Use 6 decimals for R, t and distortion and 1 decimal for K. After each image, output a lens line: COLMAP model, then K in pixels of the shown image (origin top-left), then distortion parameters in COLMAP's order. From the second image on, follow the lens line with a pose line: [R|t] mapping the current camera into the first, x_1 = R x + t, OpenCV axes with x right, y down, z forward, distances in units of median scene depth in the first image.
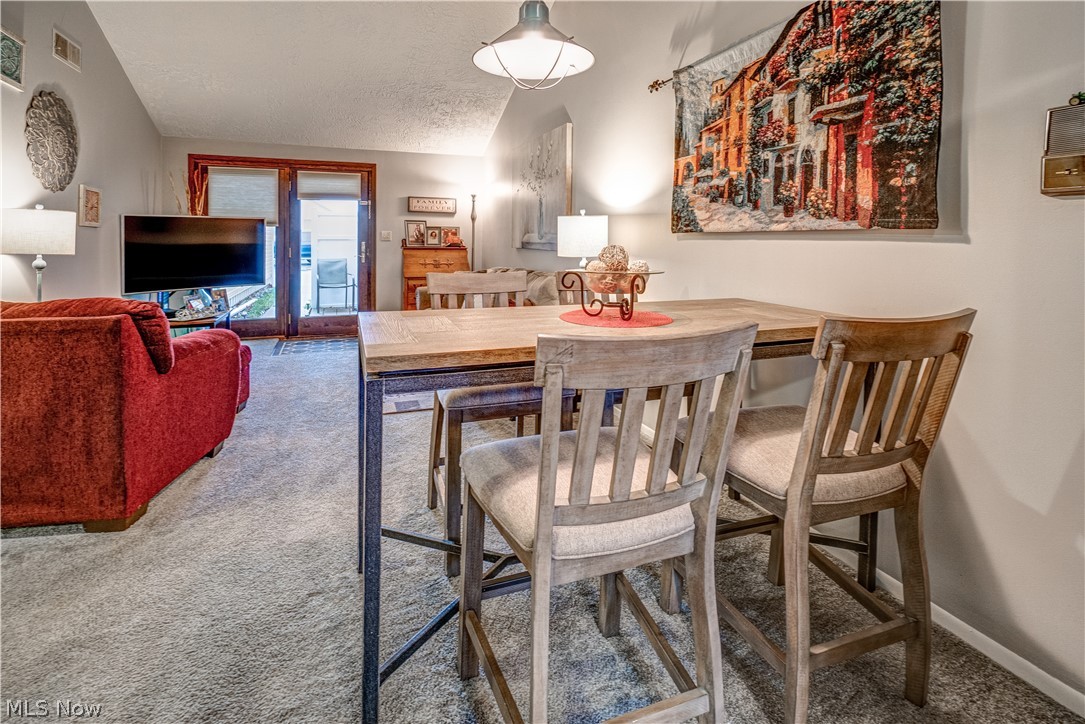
lens RADIAL K [[520.2, 0, 532.7], [0, 520.2, 246.4], [0, 0, 1]] dist [-0.002250, -0.000700]
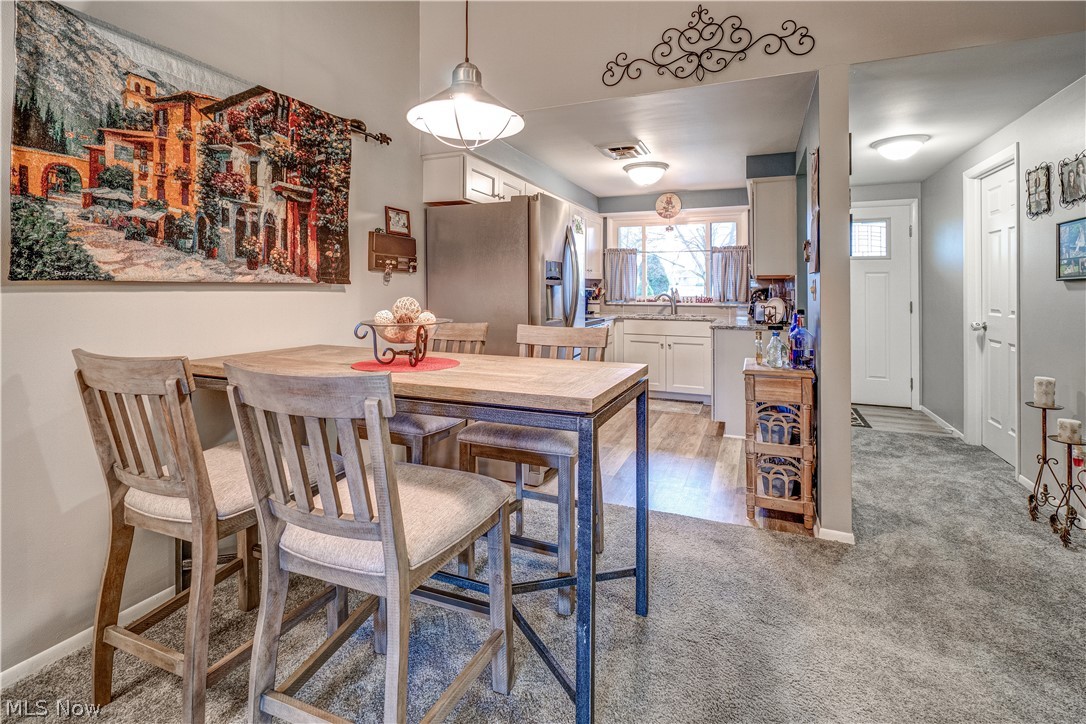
lens RADIAL K [[509.7, 0, 541.6], [0, 509.7, 283.8], [0, 0, 1]] dist [0.000593, 0.000600]
pose [[-0.728568, -0.000223, 0.684974, -0.542347], [0.002792, 0.999991, 0.003295, -0.023780], [-0.684968, 0.004314, -0.728560, 1.102467]]
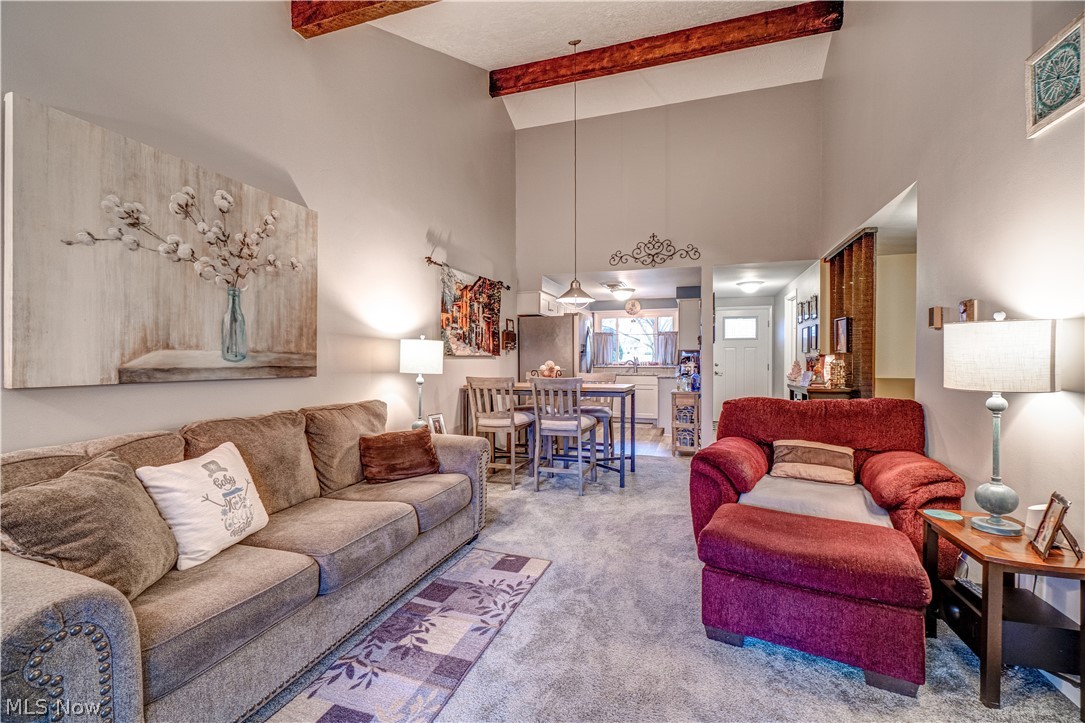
lens RADIAL K [[468.5, 0, 539.4], [0, 468.5, 365.4], [0, 0, 1]] dist [-0.002023, -0.000358]
pose [[-0.776846, -0.014646, 0.629520, -1.044950], [0.006105, 0.999507, 0.030788, -0.042393], [-0.629661, 0.027761, -0.776374, 2.186638]]
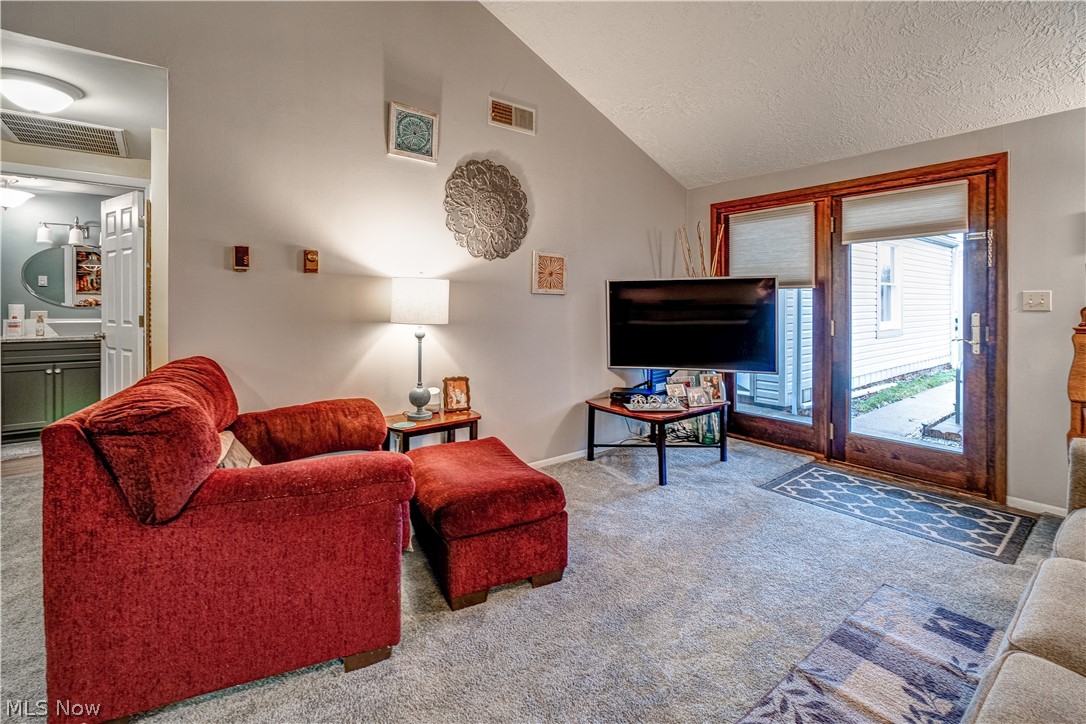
lens RADIAL K [[492.4, 0, 535.4], [0, 492.4, 304.6], [0, 0, 1]] dist [-0.001689, 0.000067]
pose [[0.298844, -0.002133, -0.954300, 0.007610], [-0.013170, 0.999893, -0.006359, -0.020539], [0.954211, 0.014468, 0.298784, 1.113203]]
